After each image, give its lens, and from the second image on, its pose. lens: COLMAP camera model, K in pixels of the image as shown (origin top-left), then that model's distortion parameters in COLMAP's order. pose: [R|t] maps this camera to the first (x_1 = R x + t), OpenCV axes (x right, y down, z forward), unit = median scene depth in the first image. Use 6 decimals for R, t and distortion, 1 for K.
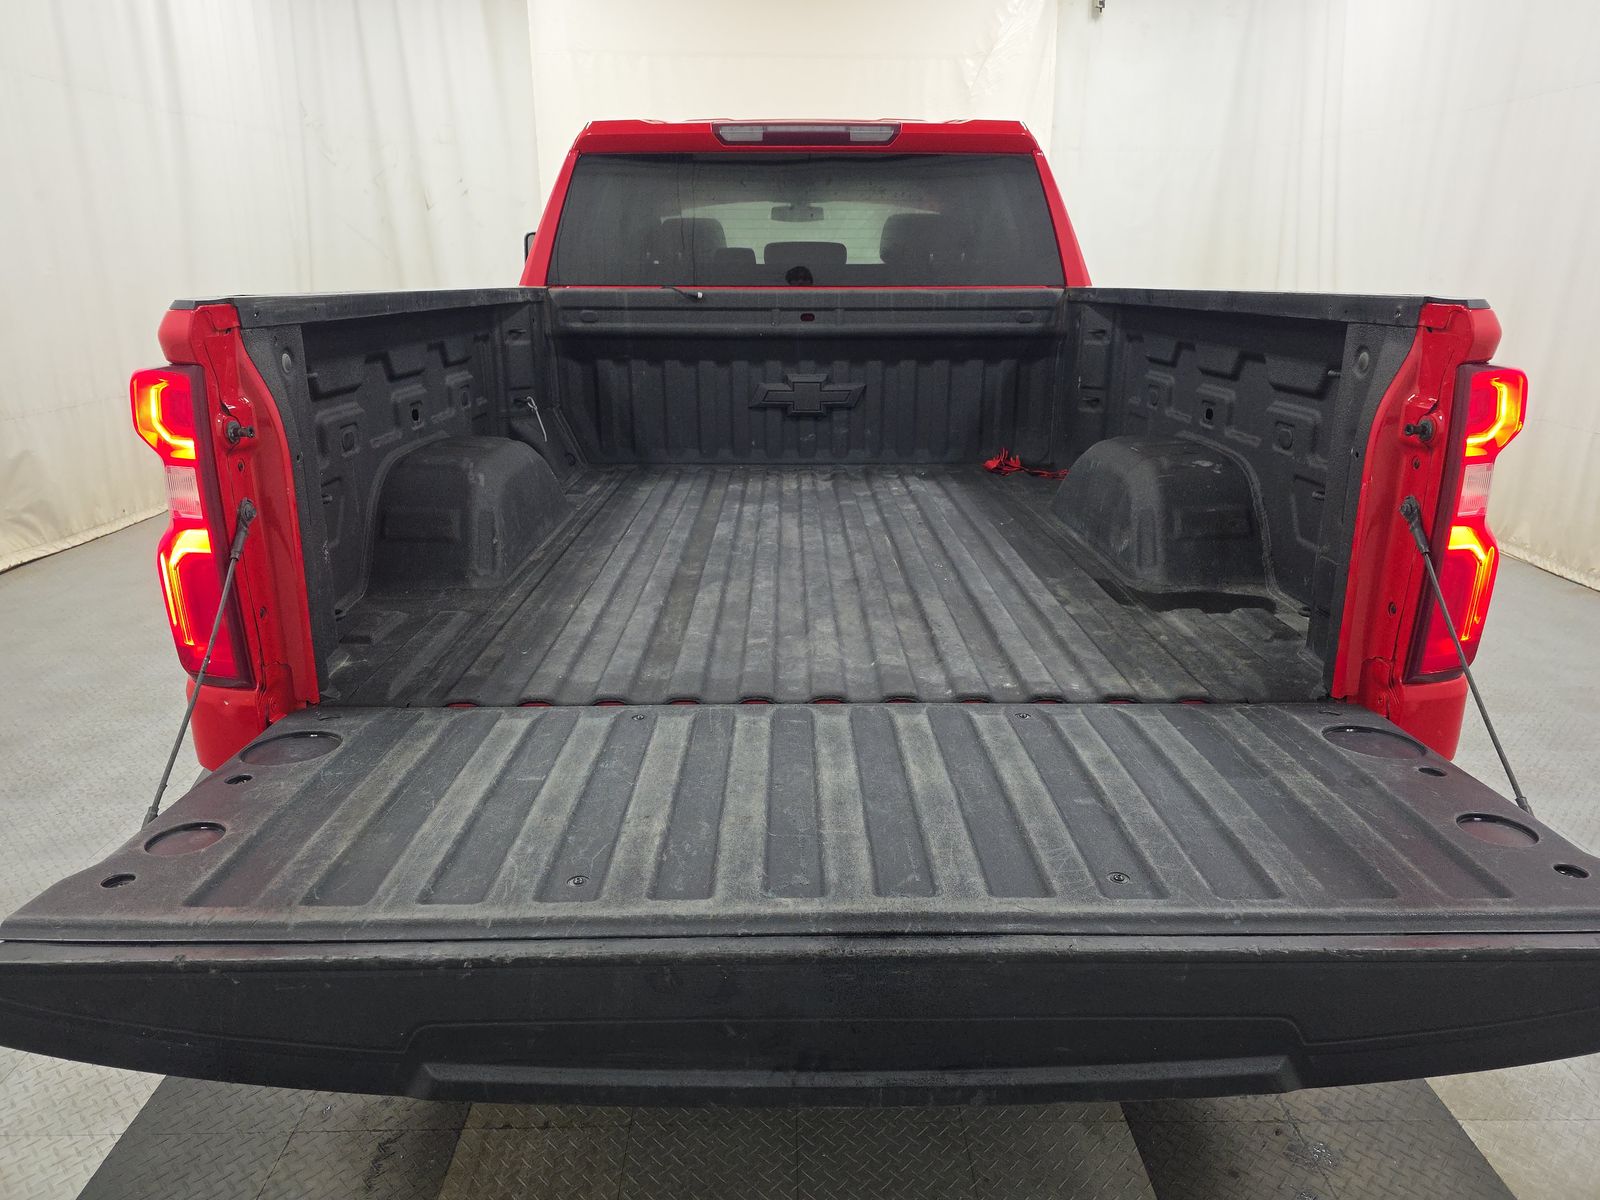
lens RADIAL K [[1080.6, 0, 811.7], [0, 1080.6, 594.6], [0, 0, 1]] dist [0.006496, -0.022795]
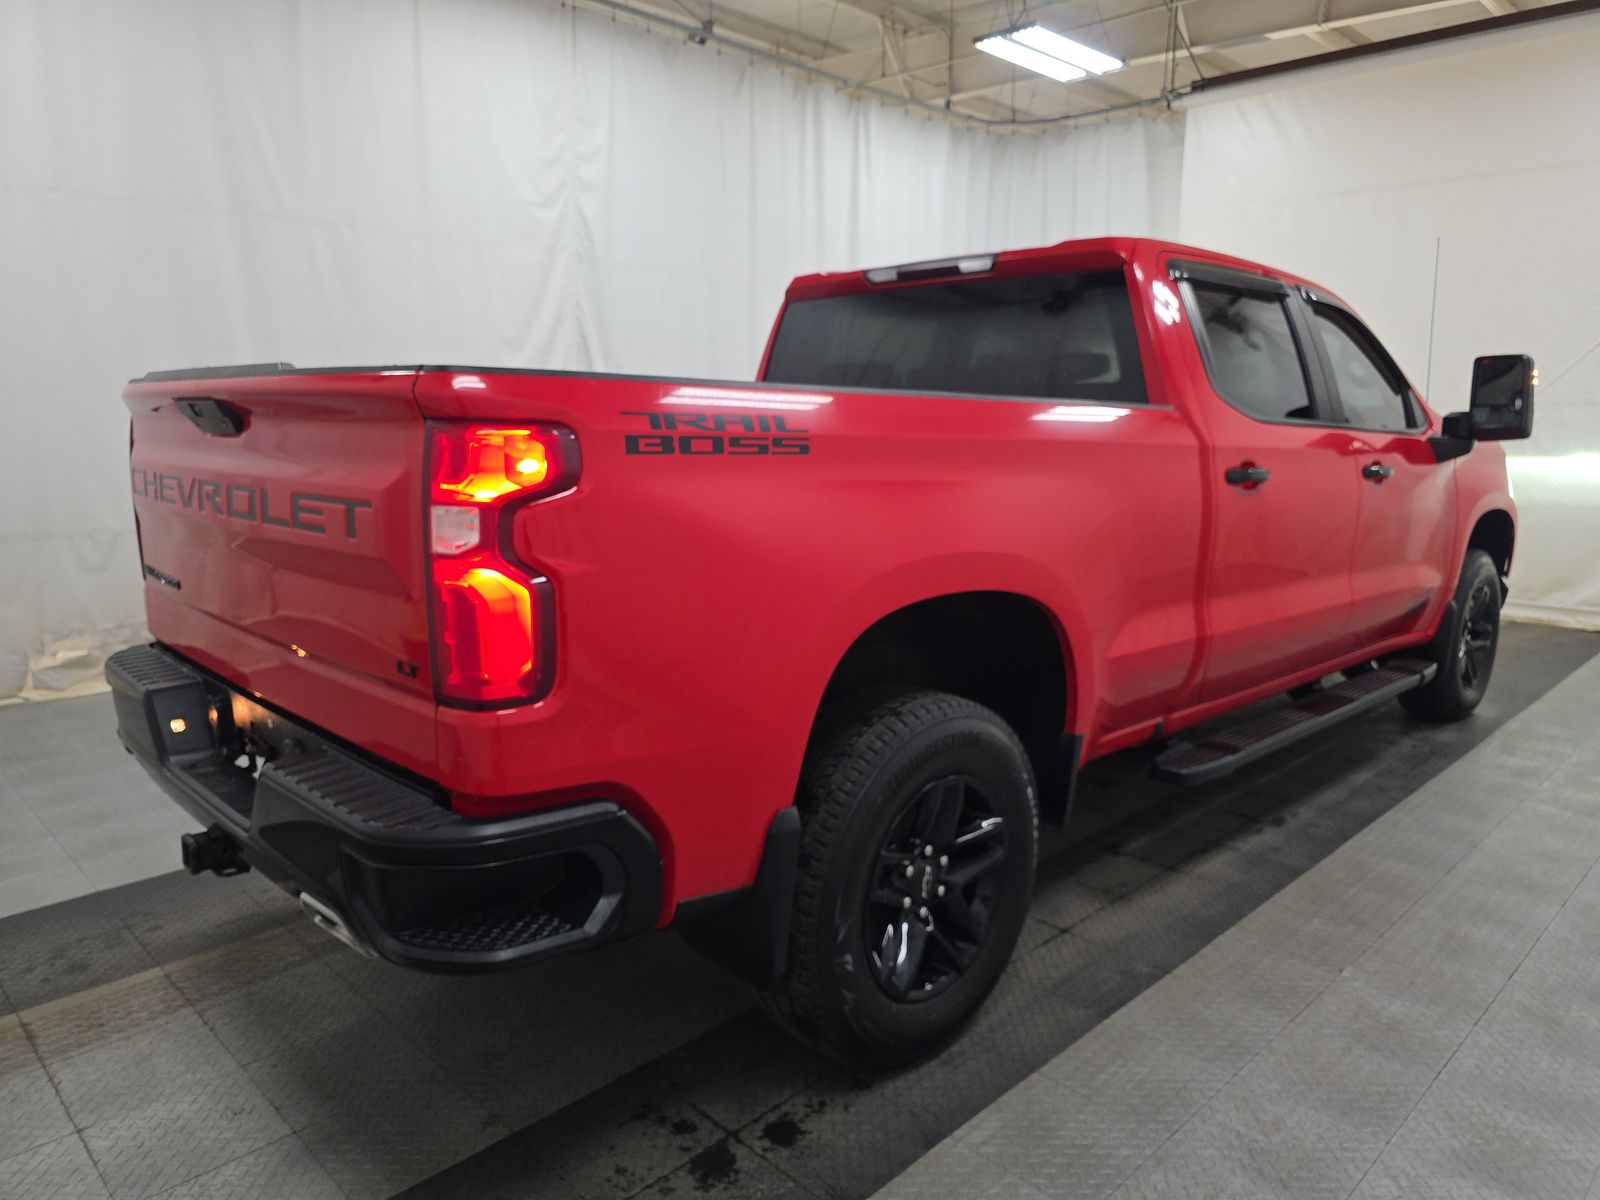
lens RADIAL K [[1080.6, 0, 808.9], [0, 1080.6, 600.6], [0, 0, 1]] dist [0.006496, -0.022795]
pose [[0.691840, 0.106532, -0.714149, 1.172188], [-0.202276, 0.978048, -0.050058, -0.033900], [0.693140, 0.179087, 0.698201, 0.351027]]
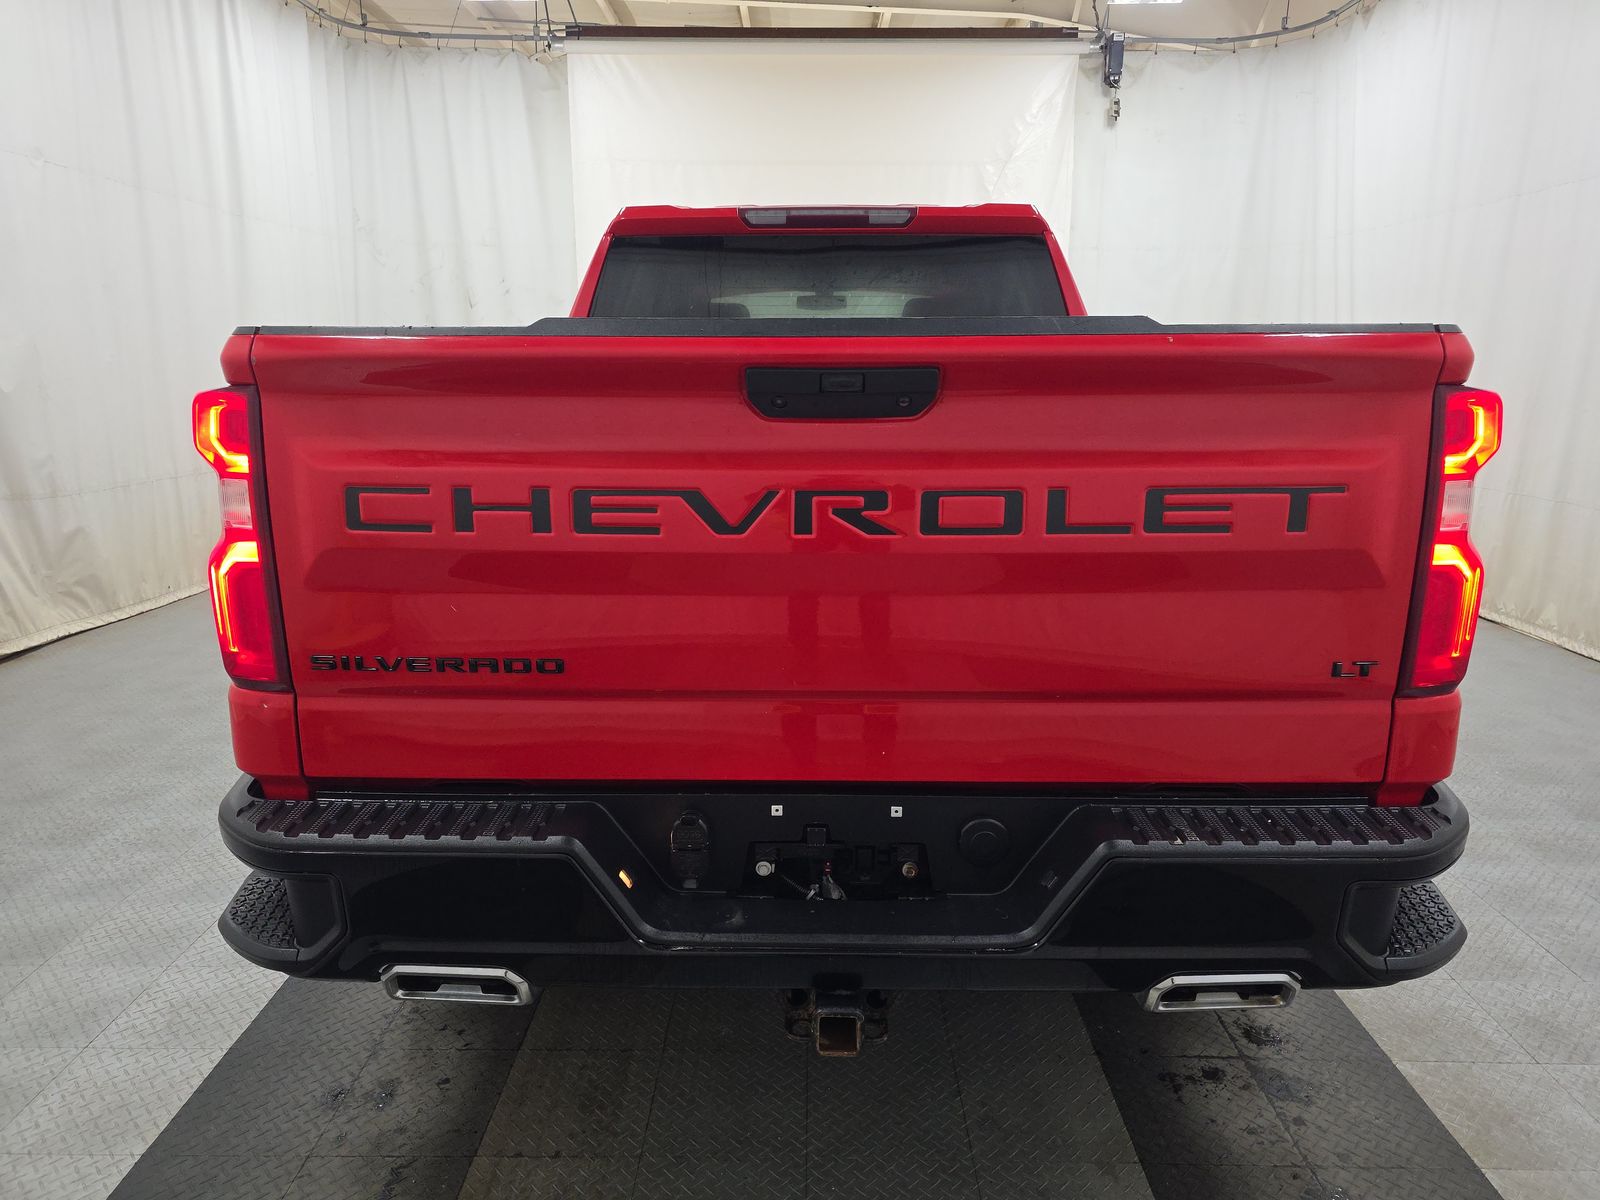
lens RADIAL K [[1080.6, 0, 809.0], [0, 1080.6, 608.6], [0, 0, 1]] dist [0.006496, -0.022795]
pose [[0.999577, 0.004381, -0.028744, 0.014819], [-0.006671, 0.996767, -0.080067, 0.063882], [0.028300, 0.080225, 0.996375, -0.034399]]
